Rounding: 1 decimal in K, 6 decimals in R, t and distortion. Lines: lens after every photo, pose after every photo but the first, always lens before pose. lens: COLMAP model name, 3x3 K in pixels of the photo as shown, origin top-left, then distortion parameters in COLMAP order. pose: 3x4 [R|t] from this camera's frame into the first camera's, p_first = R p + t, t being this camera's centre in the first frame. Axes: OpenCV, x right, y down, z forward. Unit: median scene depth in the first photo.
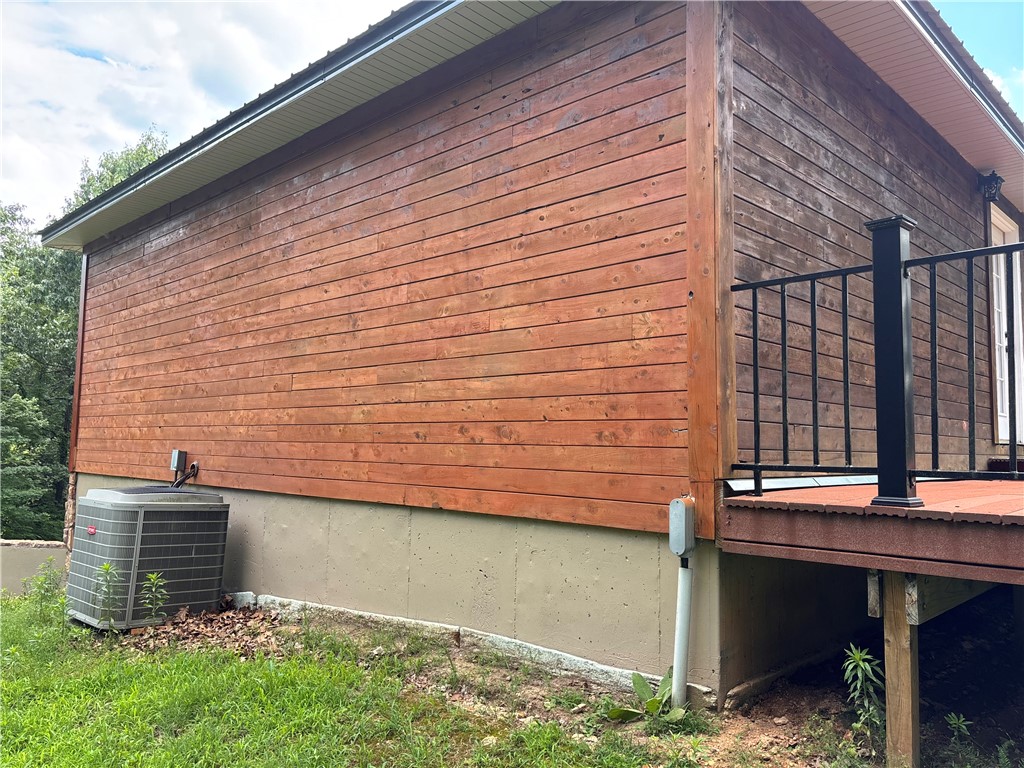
lens RADIAL K [[763.7, 0, 512.0], [0, 763.7, 384.0], [0, 0, 1]] dist [0.064007, -0.005075]
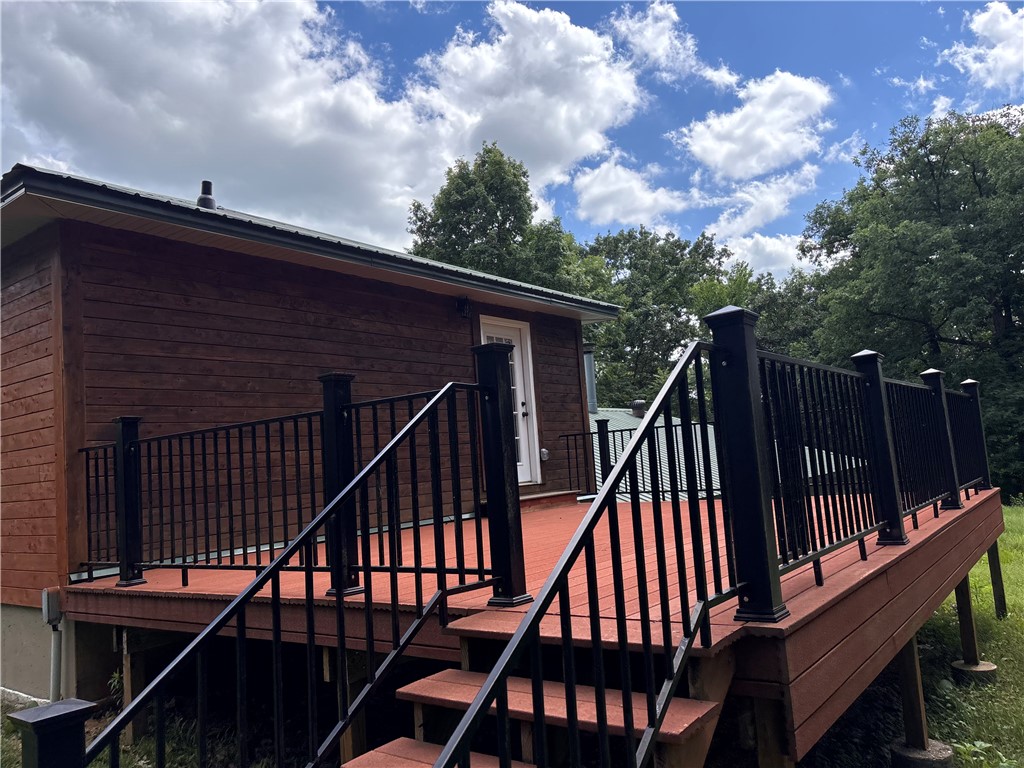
lens RADIAL K [[786.7, 0, 512.0], [0, 786.7, 384.0], [0, 0, 1]] dist [0.030385, -0.003495]
pose [[0.987315, -0.079614, 0.137374, 0.965358], [0.082622, 0.996447, -0.016331, -0.162713], [-0.135586, 0.027474, 0.990385, -0.755787]]
